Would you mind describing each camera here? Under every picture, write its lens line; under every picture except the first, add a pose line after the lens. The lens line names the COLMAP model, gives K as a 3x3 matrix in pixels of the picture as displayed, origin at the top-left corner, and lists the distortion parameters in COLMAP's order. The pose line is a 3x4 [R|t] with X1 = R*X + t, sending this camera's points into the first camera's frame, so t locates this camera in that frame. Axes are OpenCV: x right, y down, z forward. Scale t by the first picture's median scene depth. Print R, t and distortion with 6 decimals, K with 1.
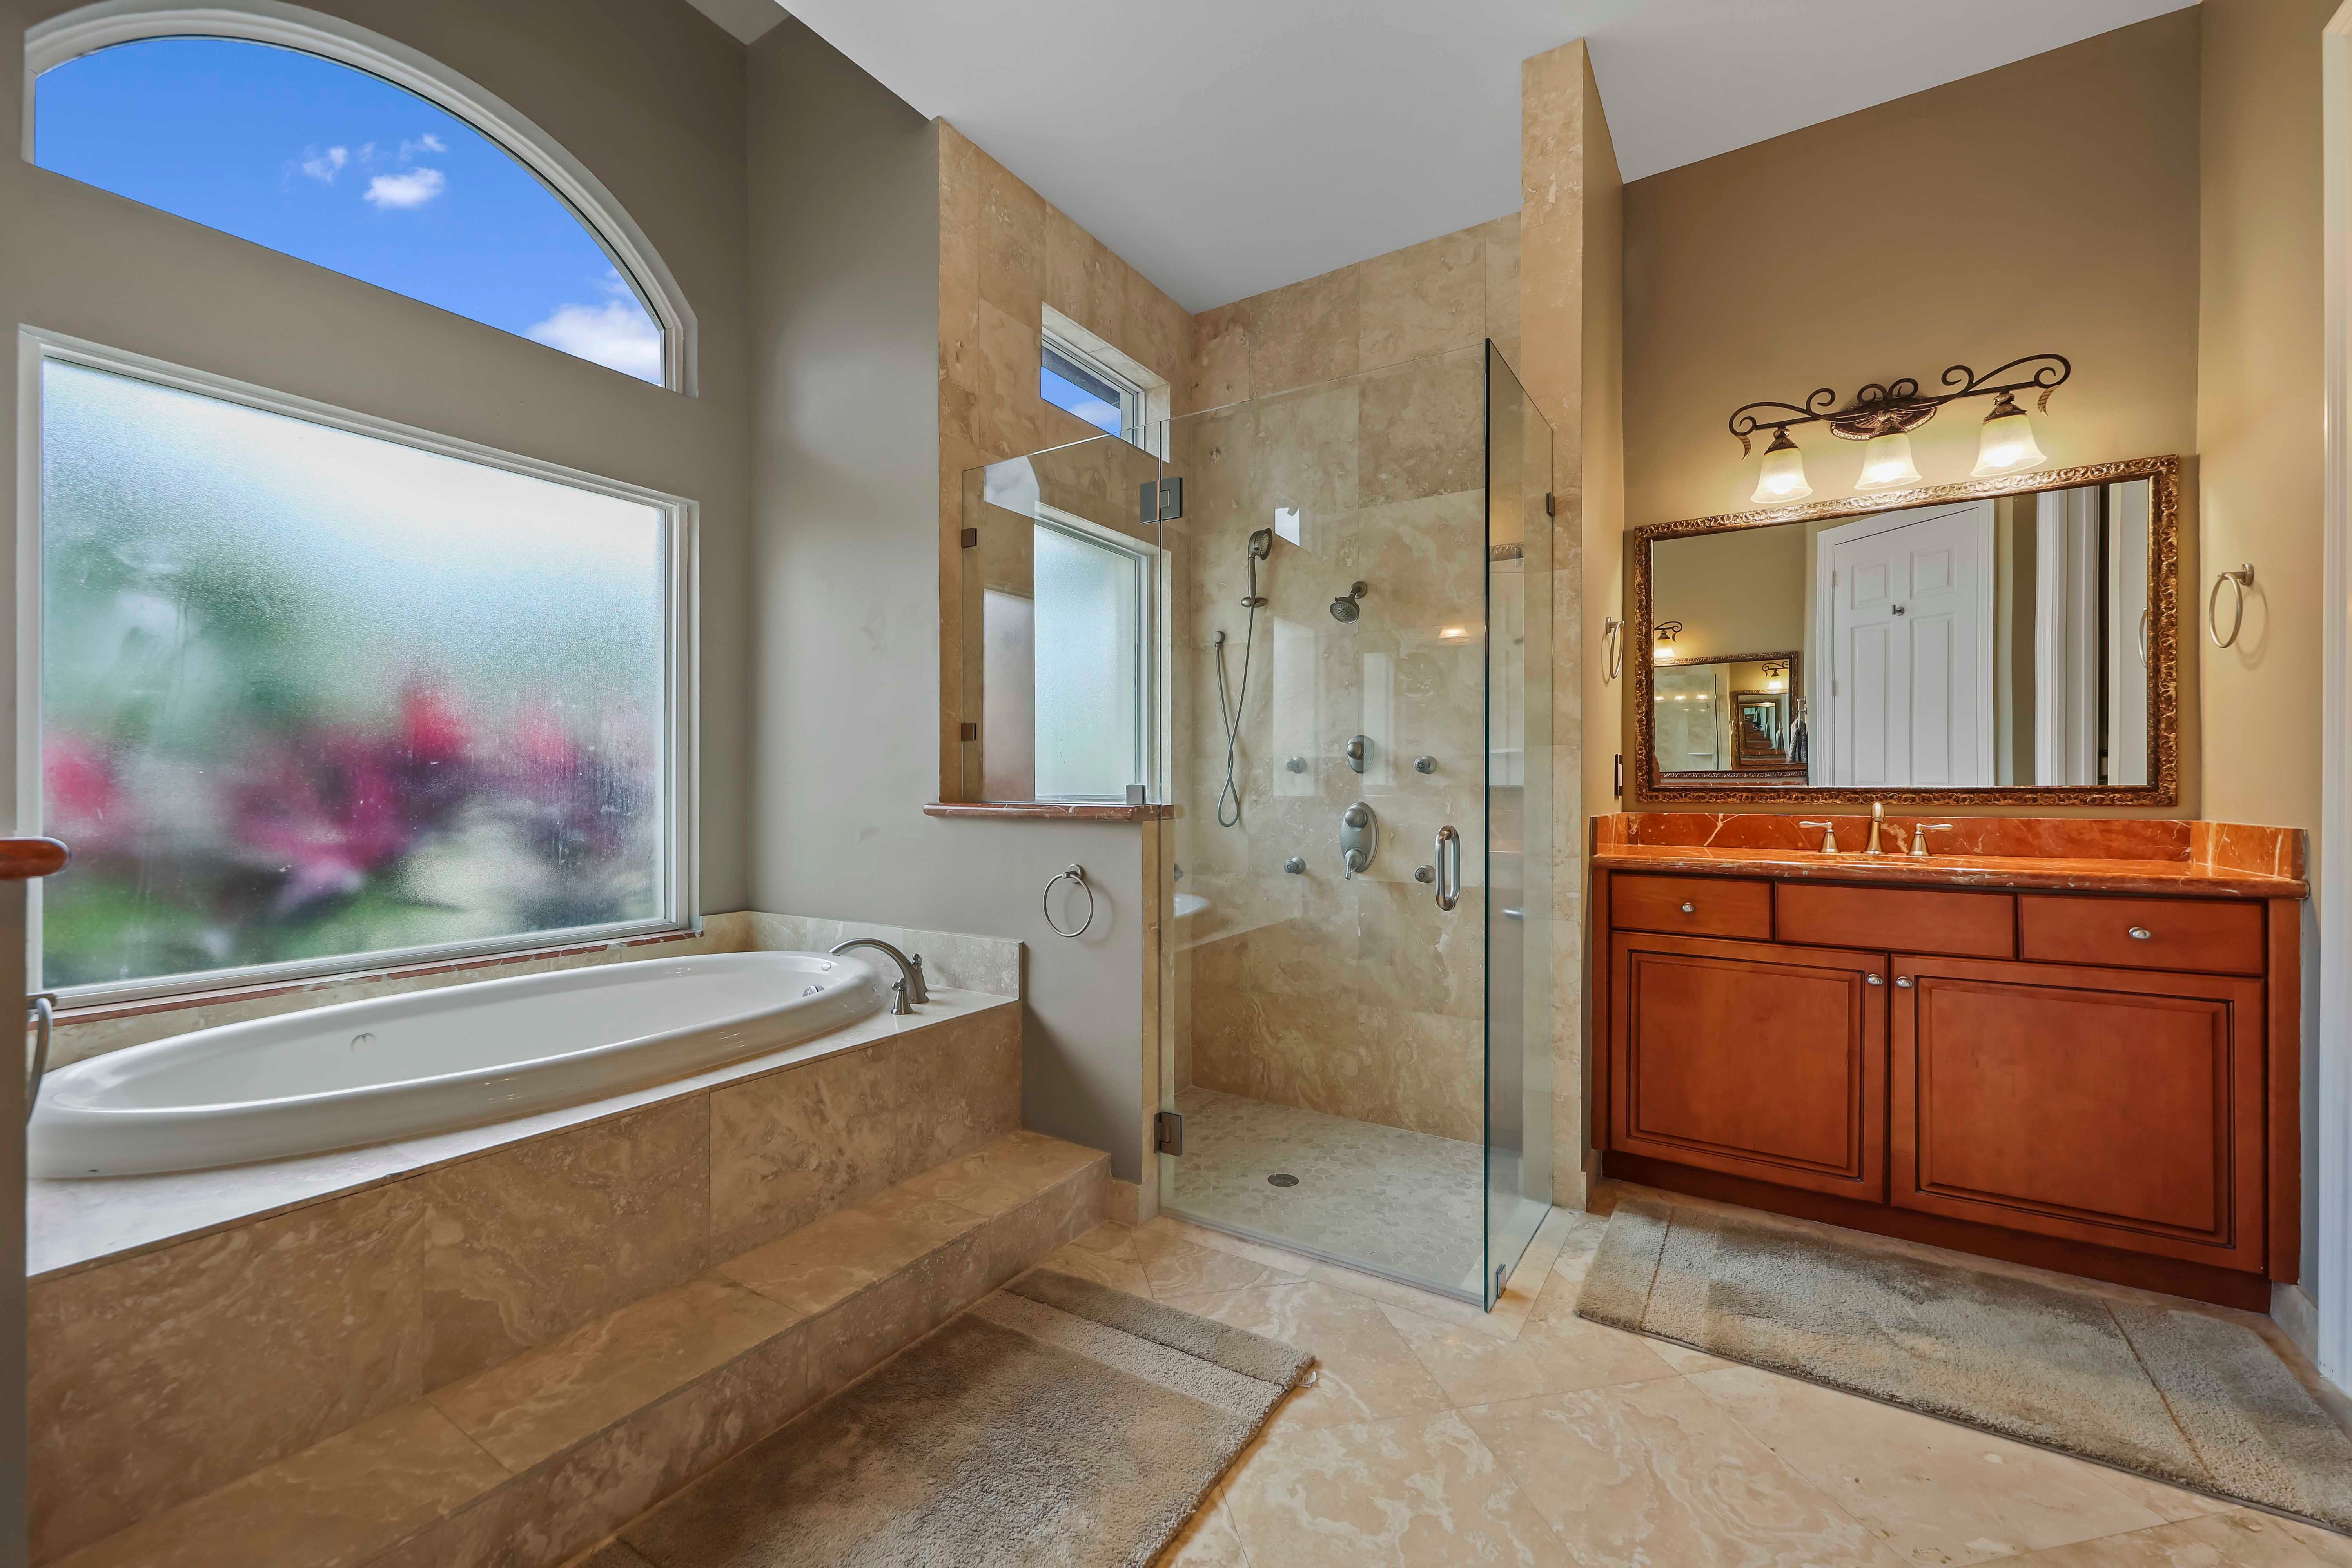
lens RADIAL K [[946.1, 0, 1167.7], [0, 946.1, 782.7], [0, 0, 1]] dist [0.002057, 0.000156]
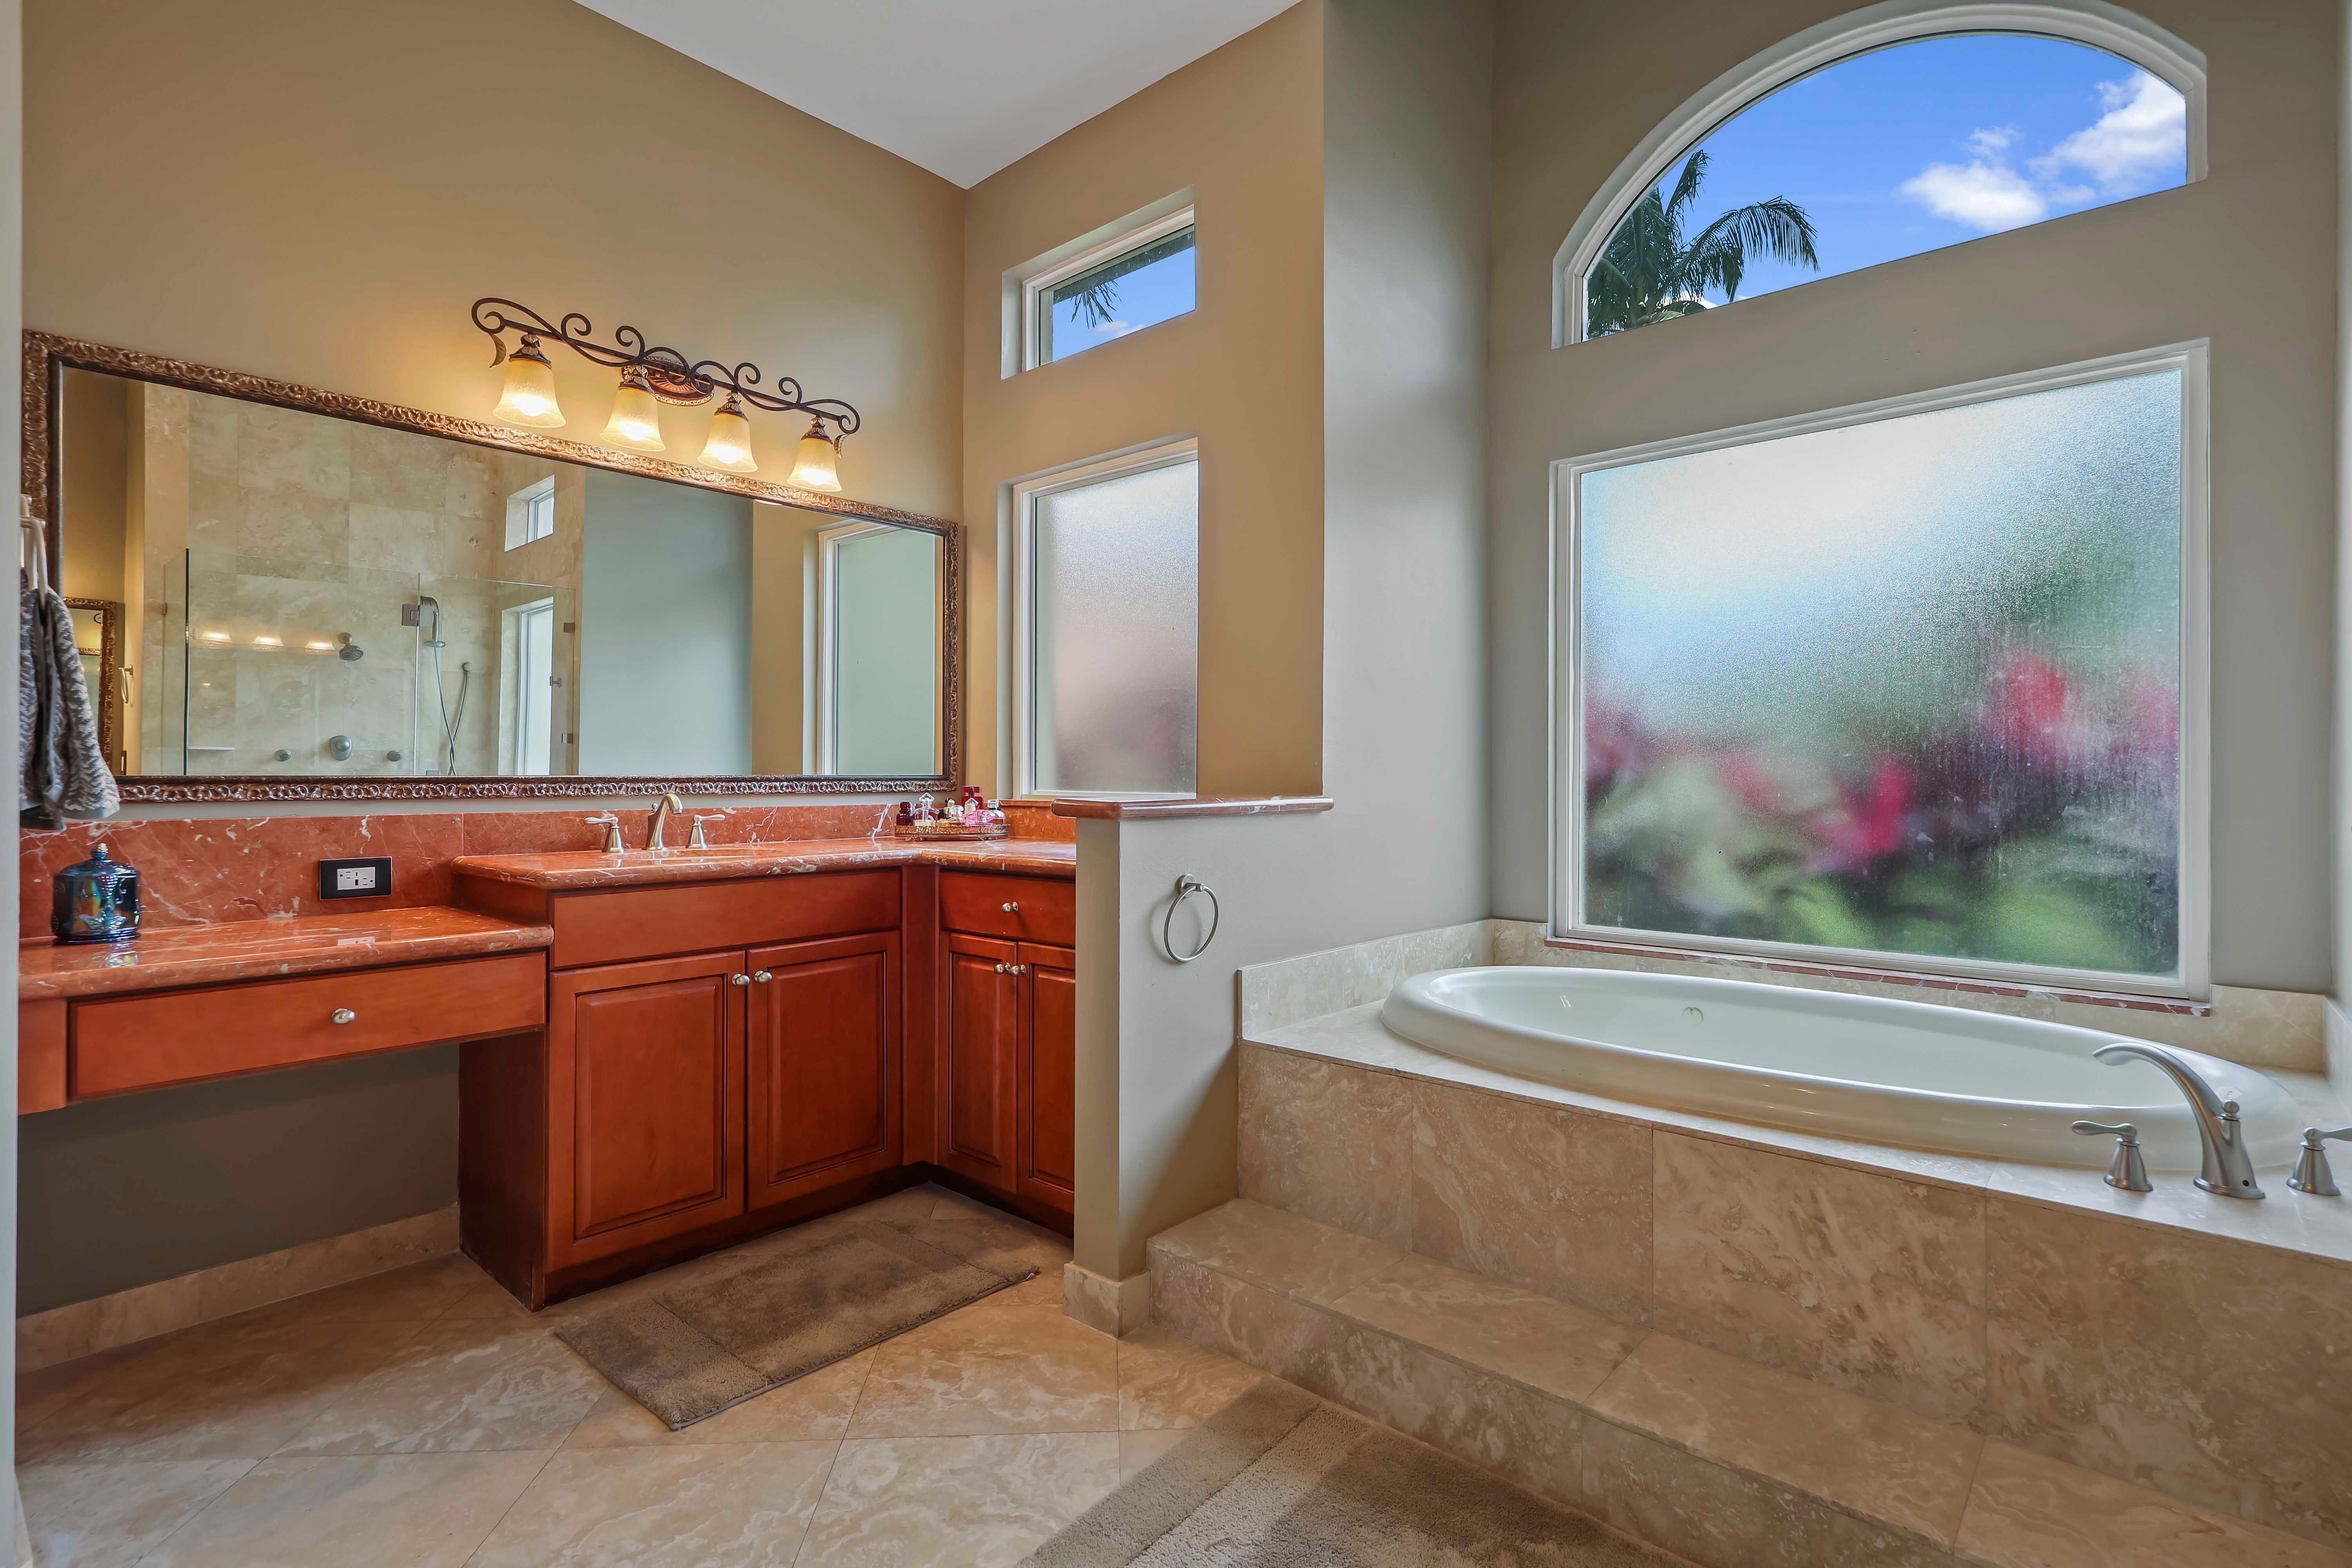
lens RADIAL K [[1125.8, 0, 1176.0], [0, 1125.8, 773.8], [0, 0, 1]] dist [0.001376, -0.000092]
pose [[-0.149348, -0.003964, -0.988777, 0.594332], [0.000349, 0.999992, -0.004062, 0.003489], [0.988785, -0.000952, -0.149346, 0.699764]]
